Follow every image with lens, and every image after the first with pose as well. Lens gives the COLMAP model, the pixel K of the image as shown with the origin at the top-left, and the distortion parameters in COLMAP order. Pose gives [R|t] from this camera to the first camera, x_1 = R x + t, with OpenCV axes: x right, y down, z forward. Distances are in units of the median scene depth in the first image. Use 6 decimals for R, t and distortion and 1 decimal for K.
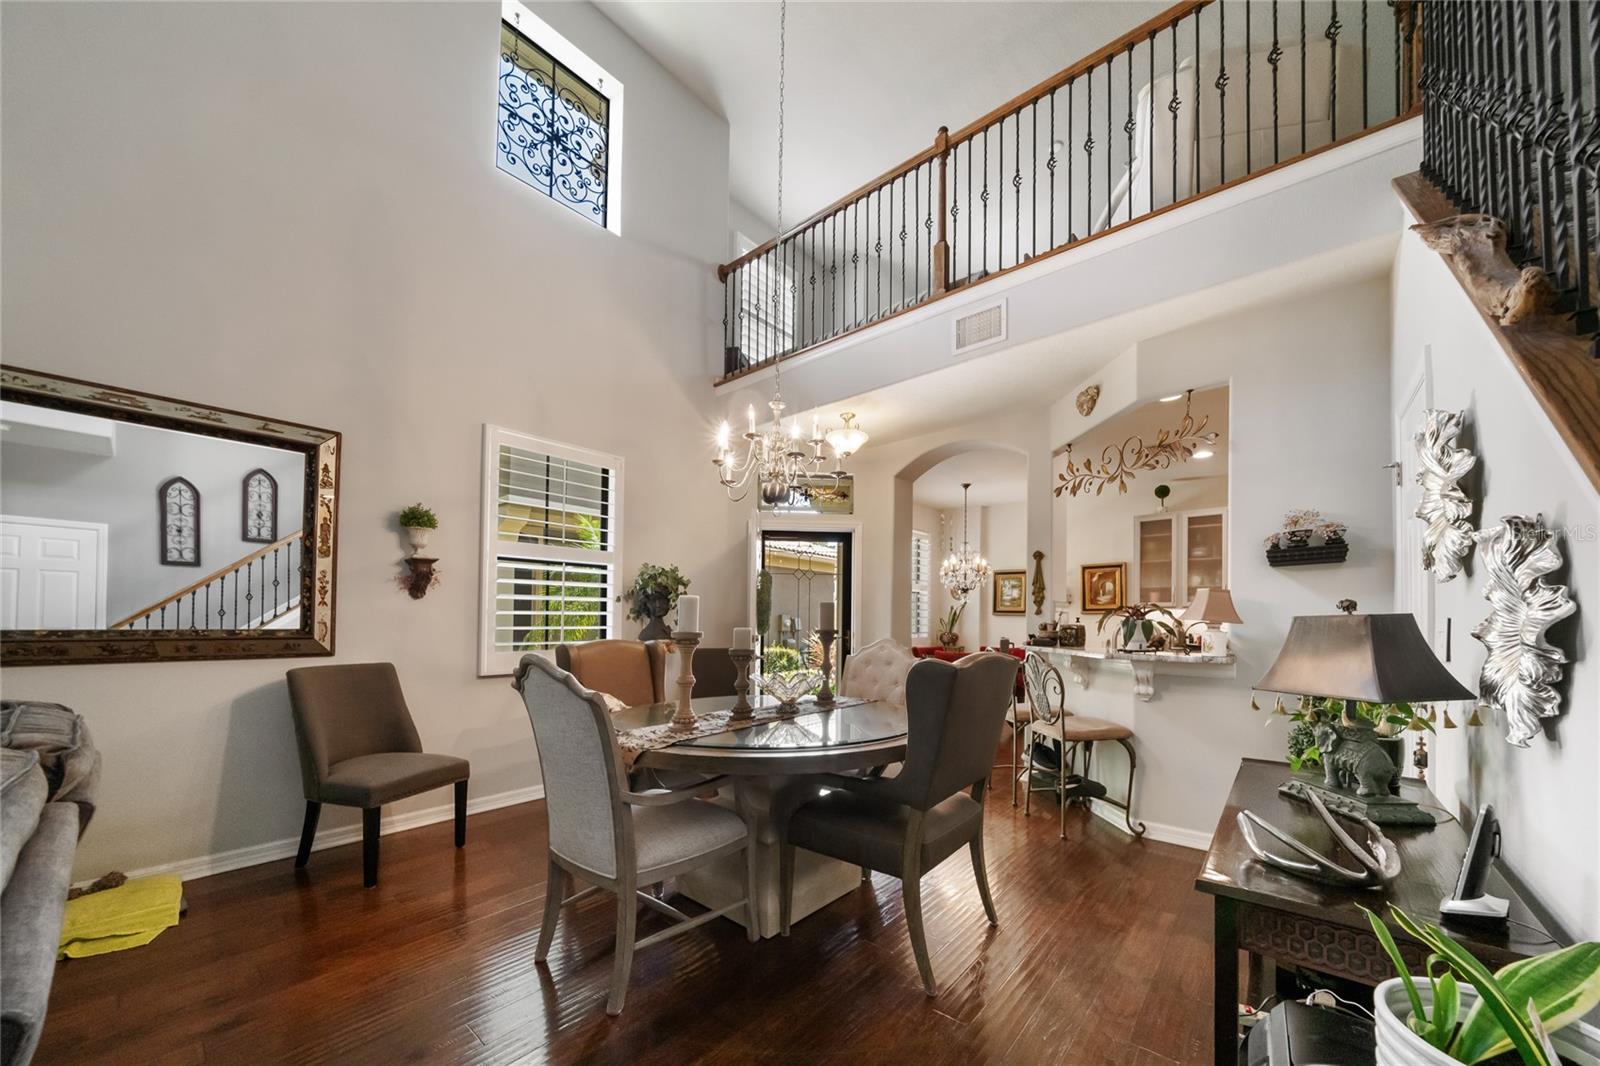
lens RADIAL K [[563.5, 0, 805.3], [0, 563.5, 559.3], [0, 0, 1]] dist [0.000042, 0.000013]
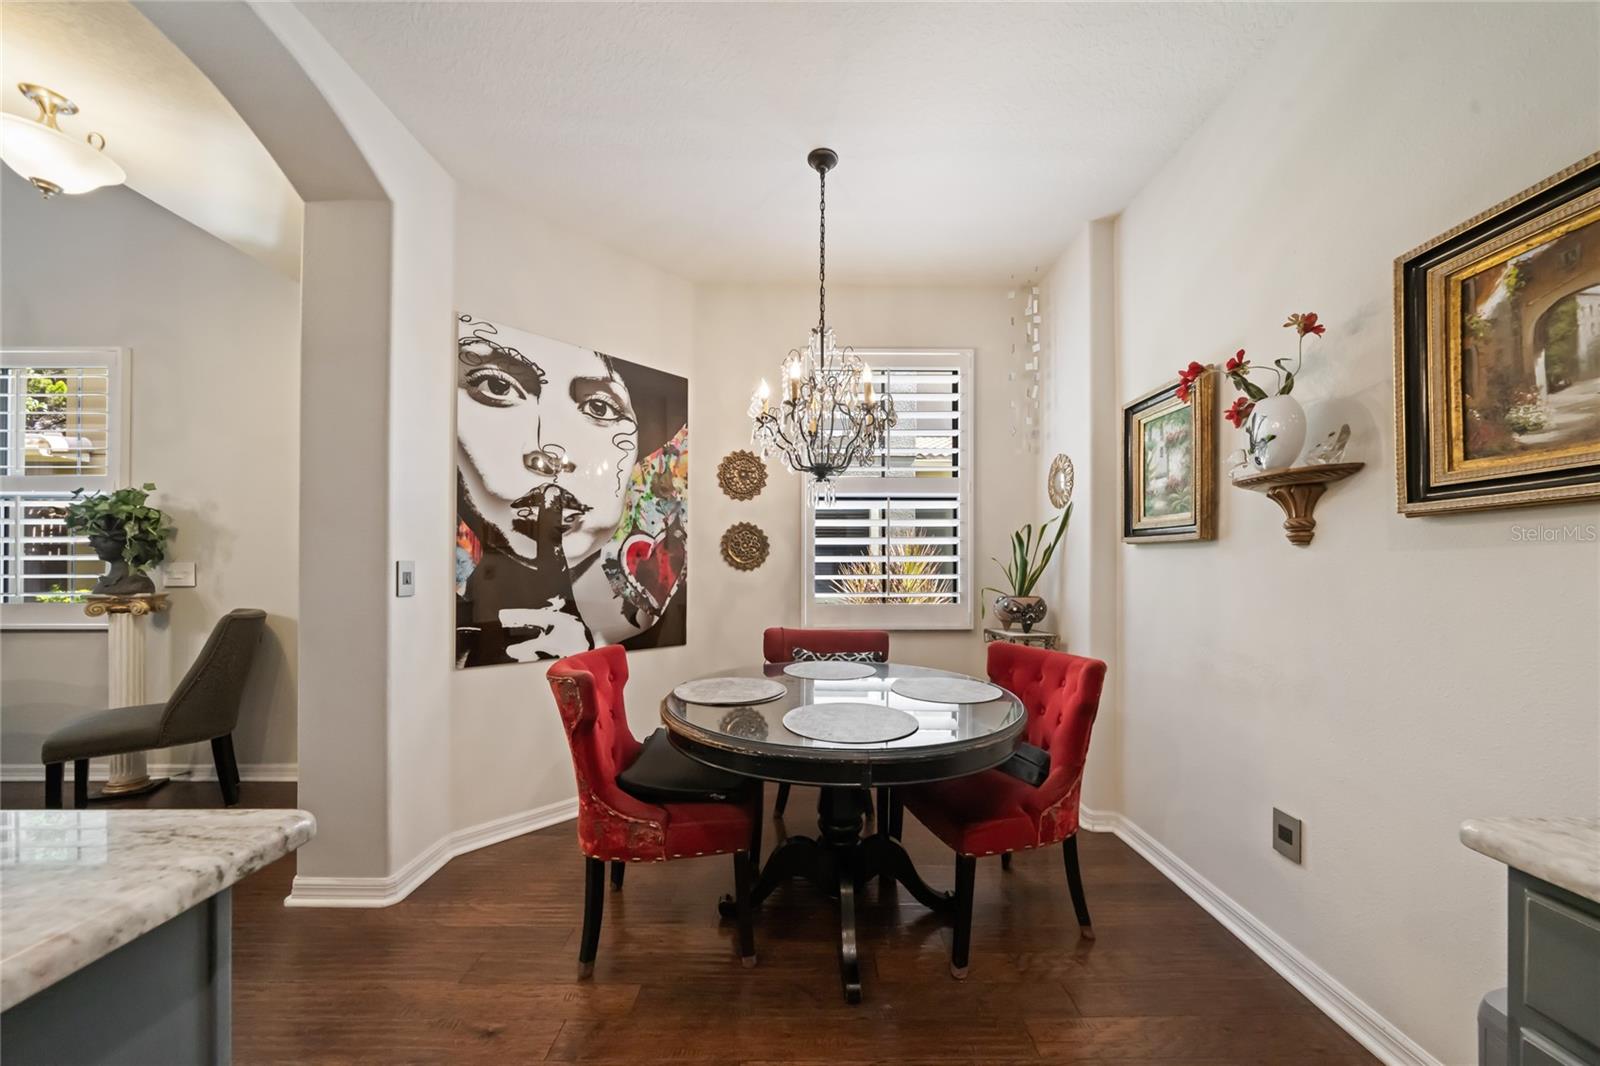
lens RADIAL K [[563.5, 0, 805.3], [0, 563.5, 559.3], [0, 0, 1]] dist [0.000042, 0.000013]
pose [[0.643751, -0.019271, -0.764992, 0.466764], [0.105424, 0.992384, 0.063716, 0.069506], [0.757938, -0.121666, 0.640880, 0.675556]]
